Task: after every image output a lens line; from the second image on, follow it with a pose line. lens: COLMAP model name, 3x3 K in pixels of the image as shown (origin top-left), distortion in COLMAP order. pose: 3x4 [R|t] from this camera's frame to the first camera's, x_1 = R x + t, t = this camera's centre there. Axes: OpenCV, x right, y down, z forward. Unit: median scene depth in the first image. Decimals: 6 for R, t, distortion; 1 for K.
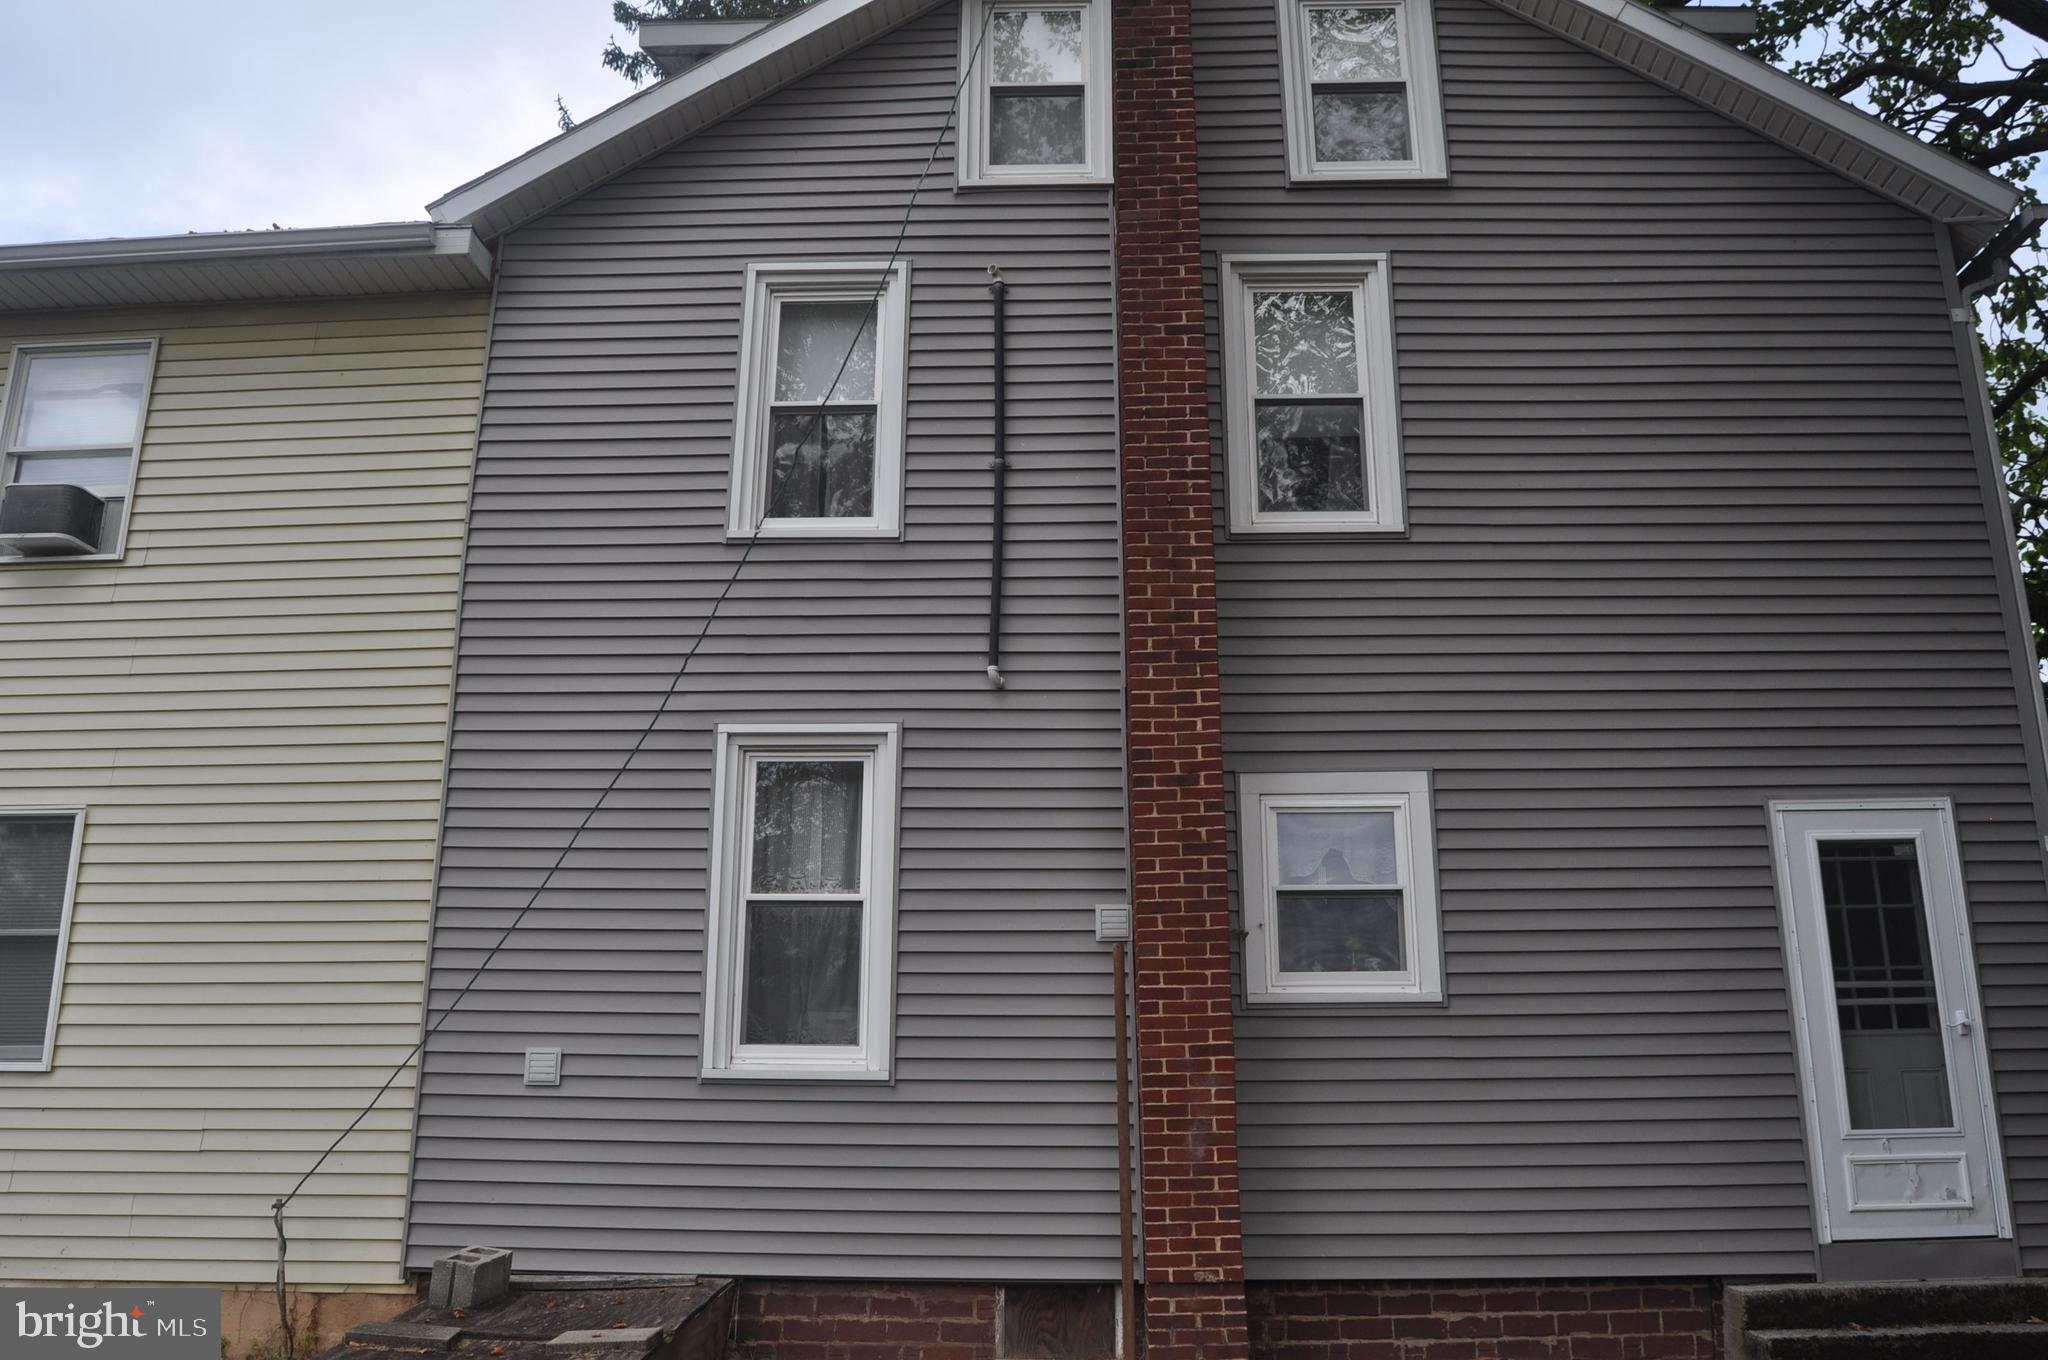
lens RADIAL K [[1633.4, 0, 1024.0], [0, 1633.4, 680.0], [0, 0, 1]] dist [-0.087275, 0.007629]
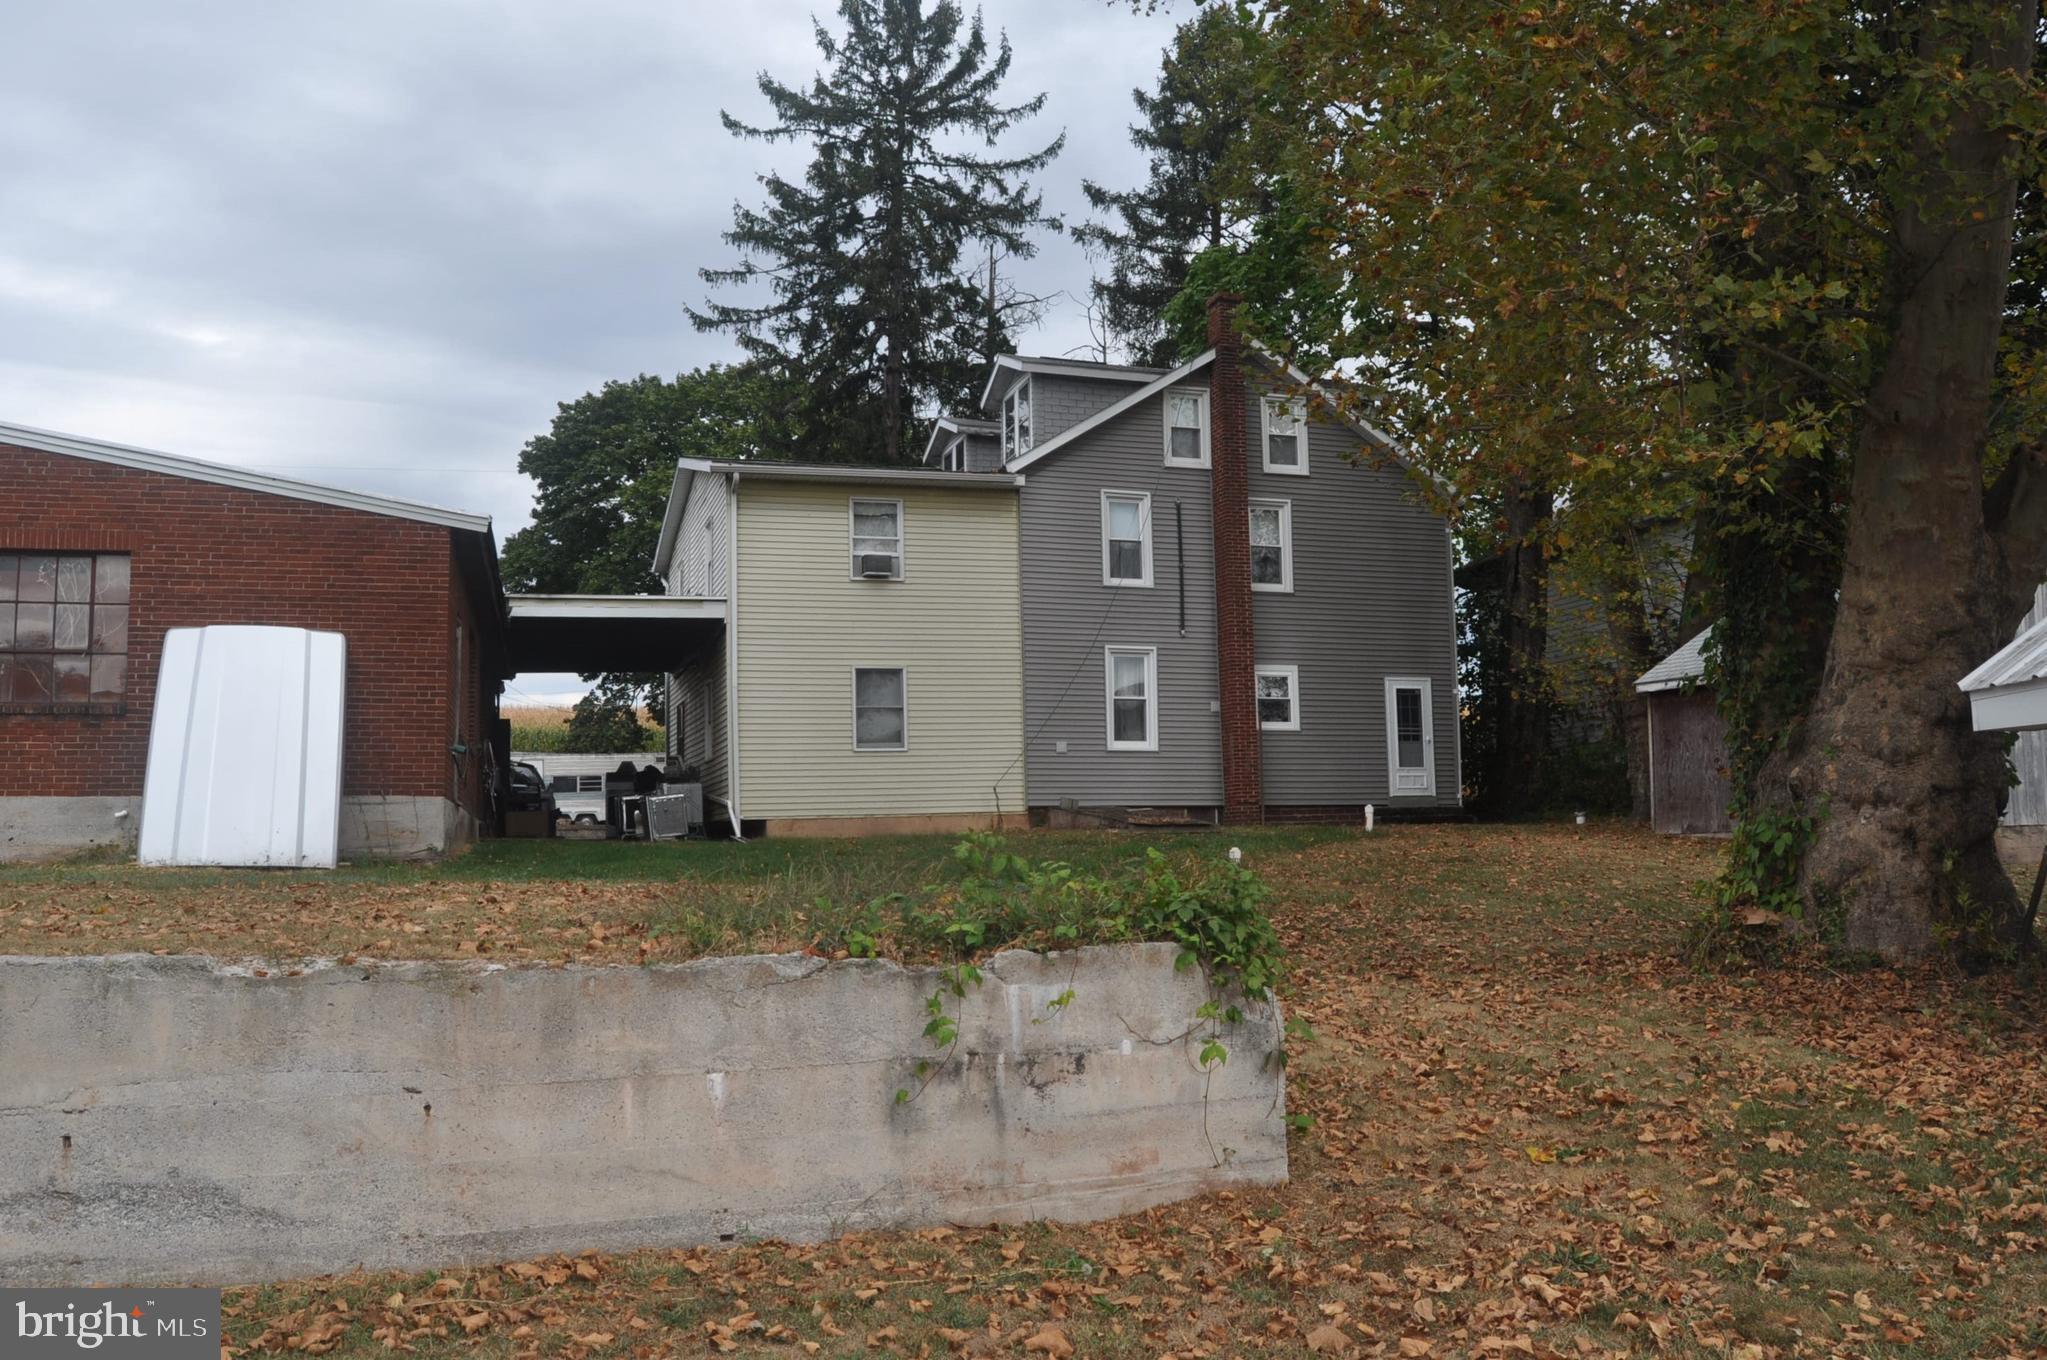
lens RADIAL K [[1657.1, 0, 1023.5], [0, 1657.1, 680.0], [0, 0, 1]] dist [-0.087540, 0.014597]
pose [[0.941484, 0.019786, 0.336477, -1.467913], [-0.076495, 0.984770, 0.156129, -0.413358], [-0.328263, -0.172732, 0.928659, -2.063626]]
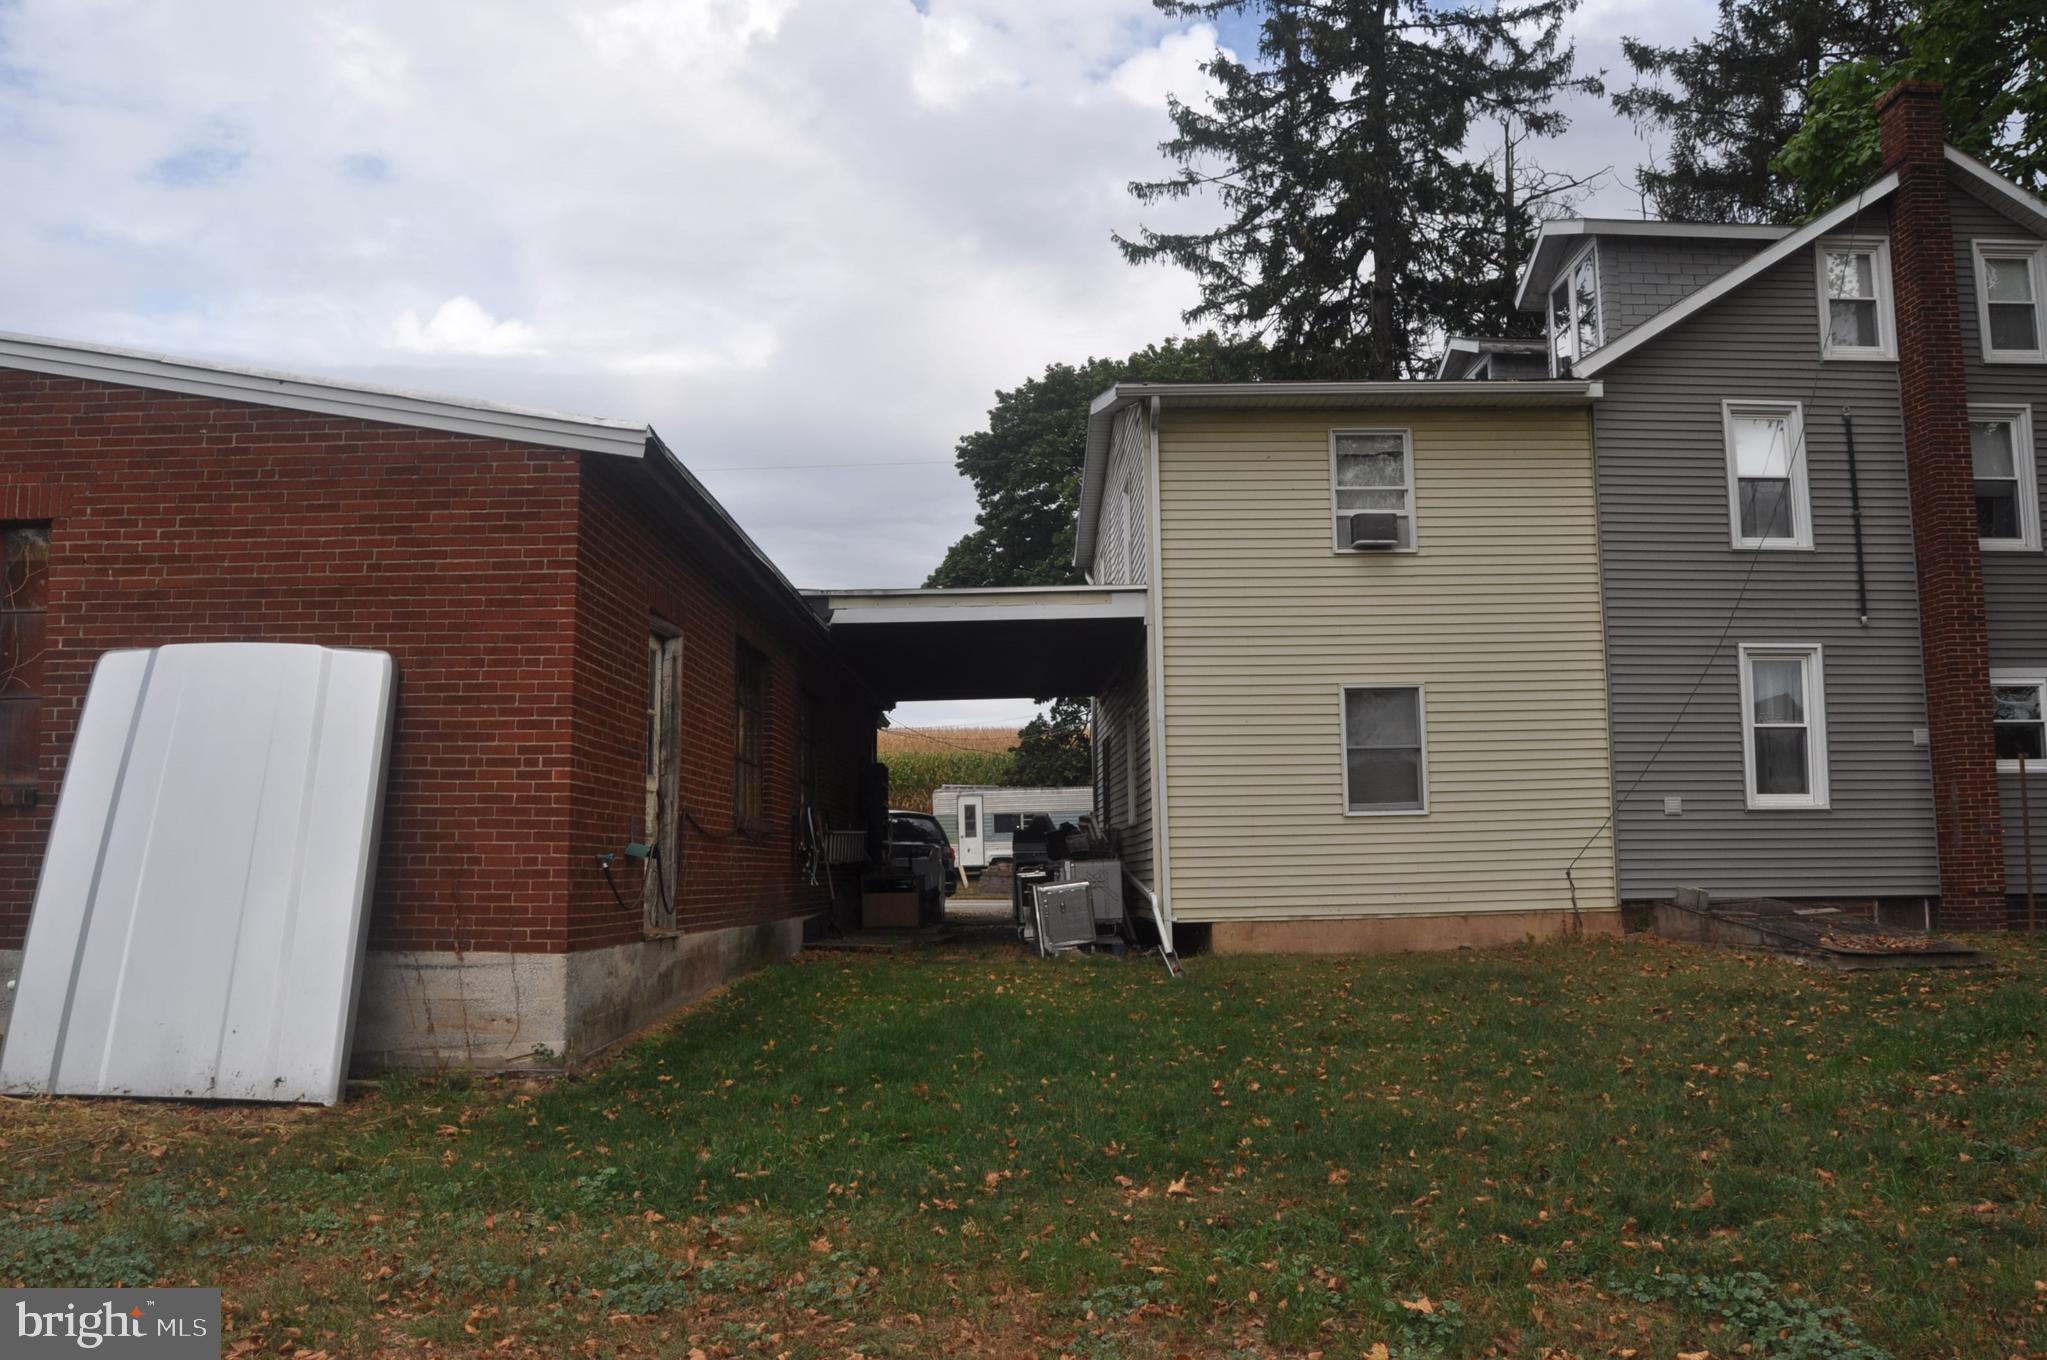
lens RADIAL K [[1657.1, 0, 1023.5], [0, 1657.1, 680.0], [0, 0, 1]] dist [-0.087540, 0.014597]
pose [[0.998648, 0.000592, 0.051979, -1.211544], [-0.008956, 0.986941, 0.160835, -0.253835], [-0.051205, -0.161083, 0.985612, -1.016624]]
